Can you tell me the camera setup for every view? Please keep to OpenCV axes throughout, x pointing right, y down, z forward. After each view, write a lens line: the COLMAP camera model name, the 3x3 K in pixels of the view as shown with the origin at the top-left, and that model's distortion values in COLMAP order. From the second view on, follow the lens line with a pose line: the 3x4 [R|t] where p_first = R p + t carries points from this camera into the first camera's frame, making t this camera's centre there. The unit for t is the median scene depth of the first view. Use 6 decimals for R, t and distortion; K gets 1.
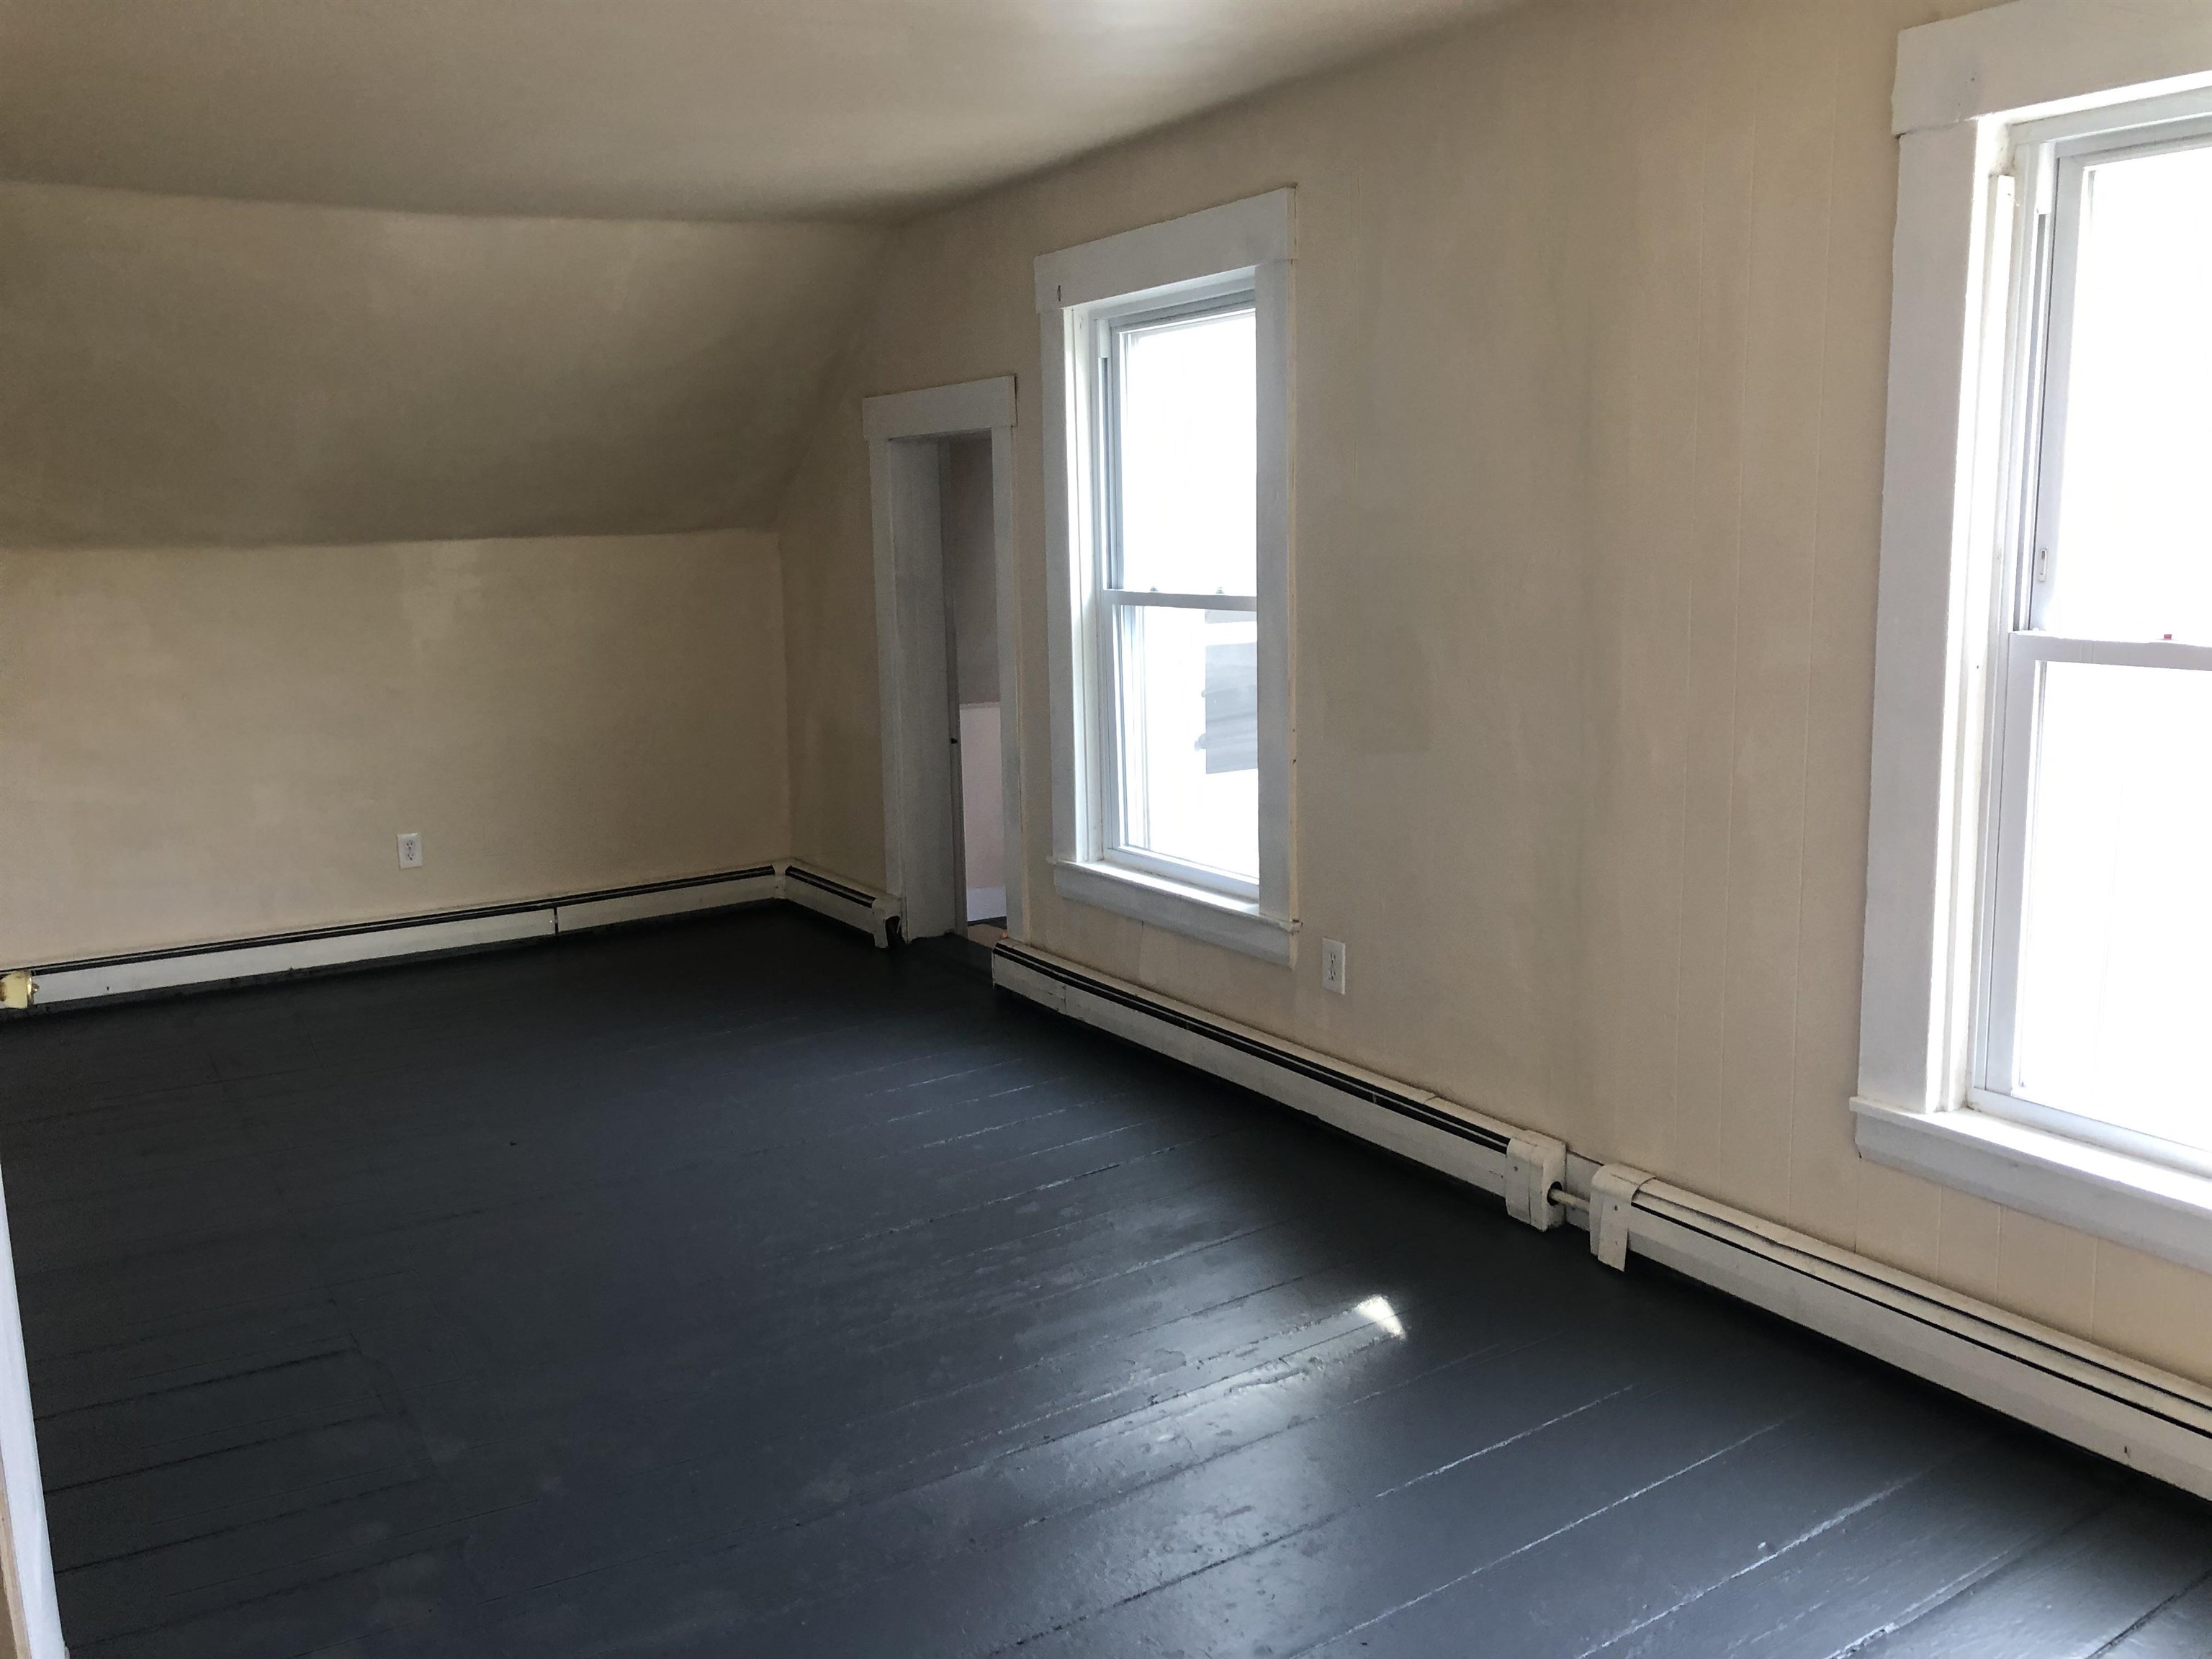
lens RADIAL K [[1797.1, 0, 1113.5], [0, 1797.1, 818.3], [0, 0, 1]] dist [0.004929, -0.017883]
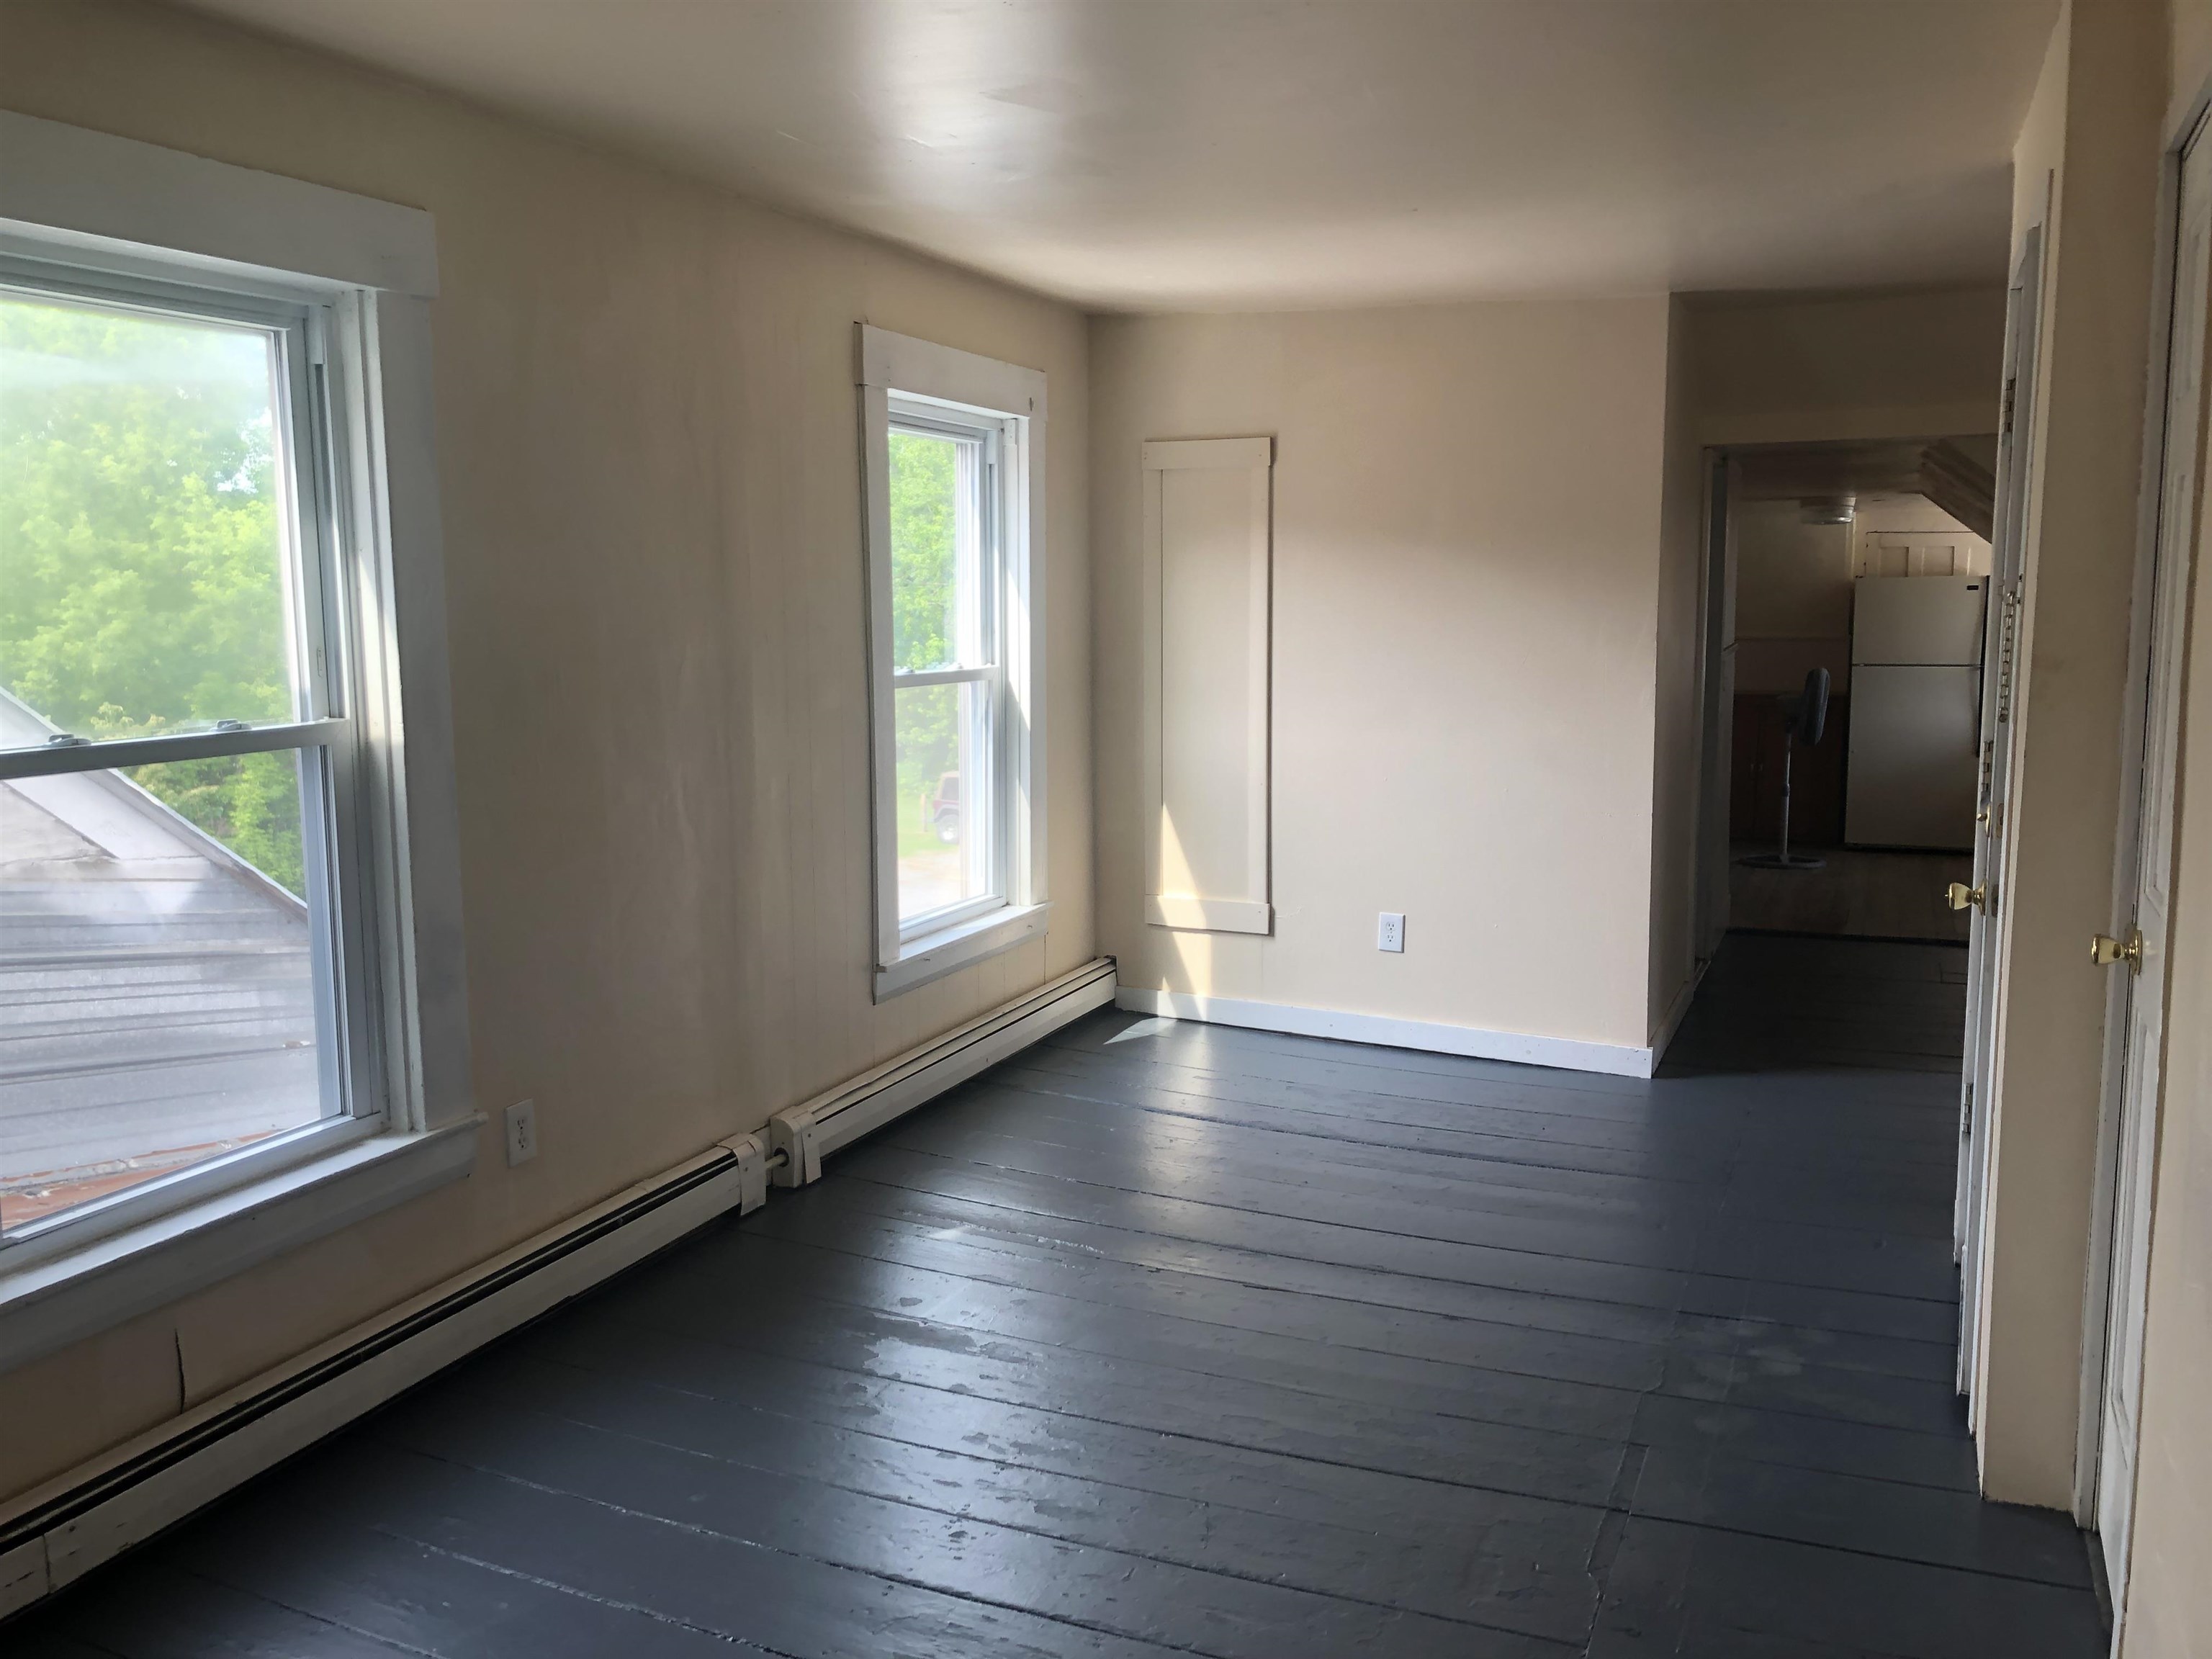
lens RADIAL K [[1797.1, 0, 1113.5], [0, 1797.1, 818.3], [0, 0, 1]] dist [0.004929, -0.017883]
pose [[-0.561975, -0.082847, 0.822995, -0.757764], [0.162441, 0.964542, 0.208018, -0.202441], [-0.811047, 0.250589, -0.528590, 1.228586]]
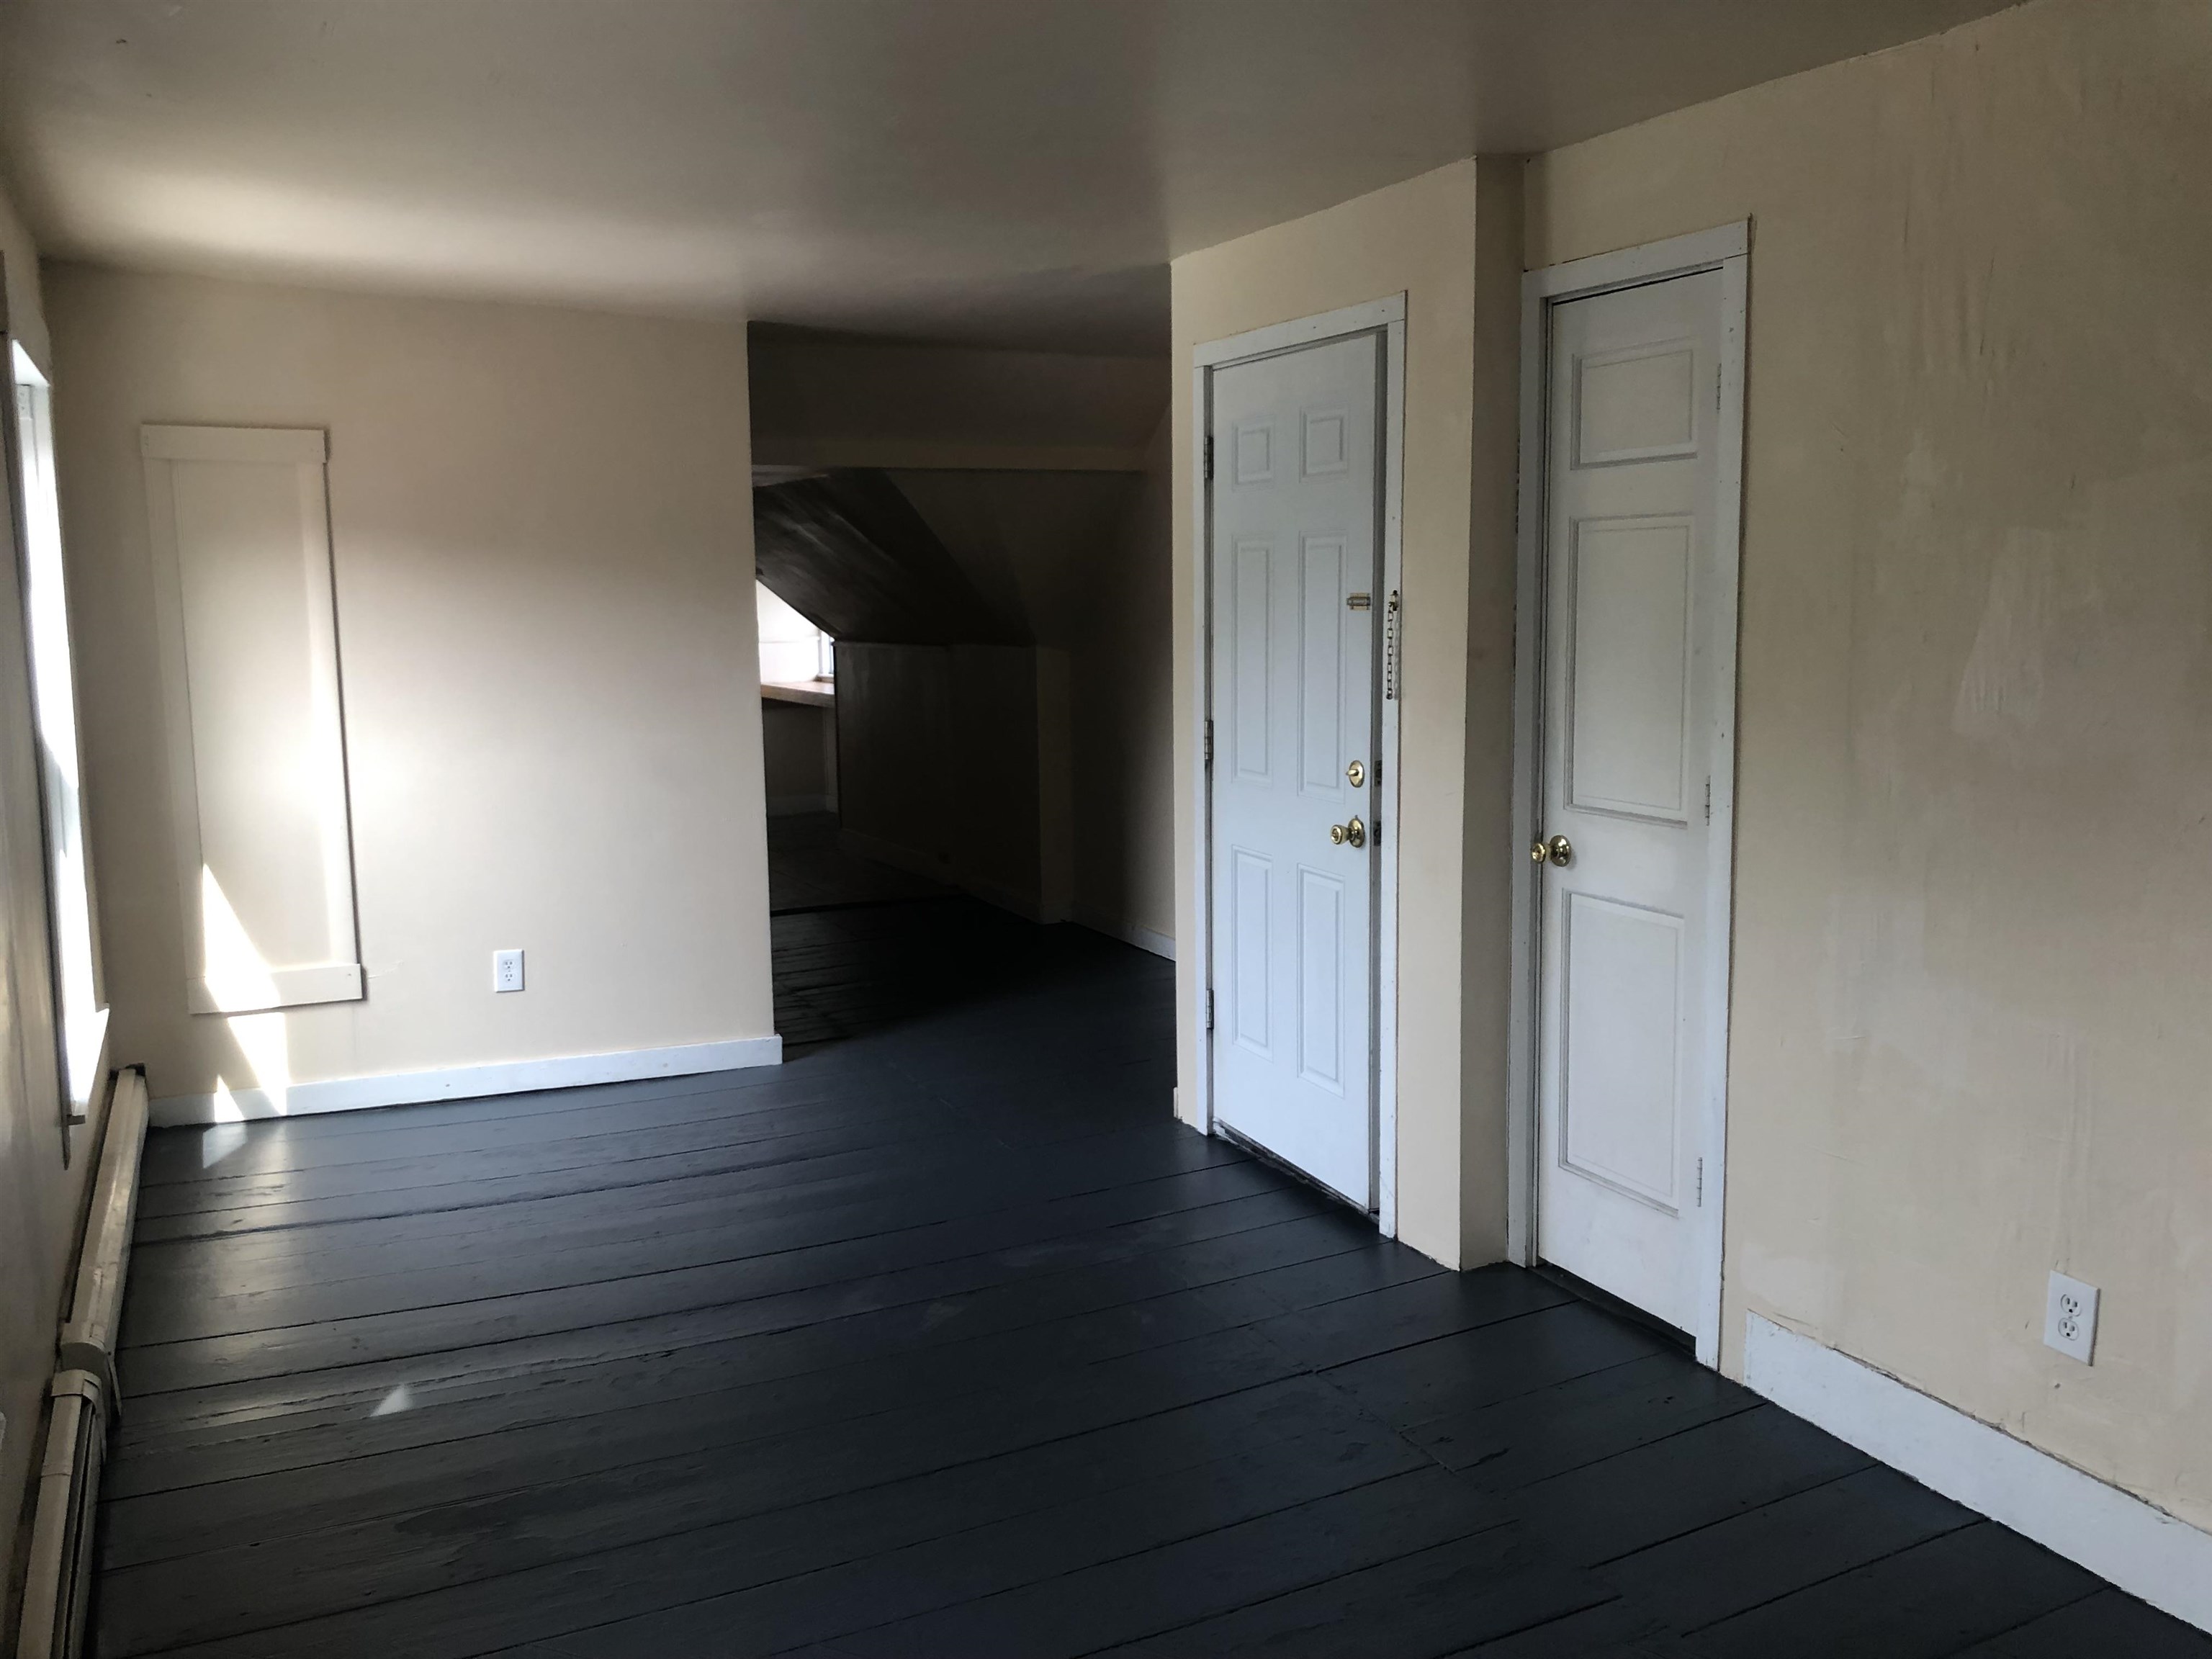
lens RADIAL K [[1759.4, 0, 1107.8], [0, 1759.4, 788.9], [0, 0, 1]] dist [0.005001, -0.007950]
pose [[-0.994432, 0.021265, 0.103212, -0.280149], [0.049718, 0.958243, 0.281599, -0.256581], [-0.092913, 0.285163, -0.953965, 1.485005]]
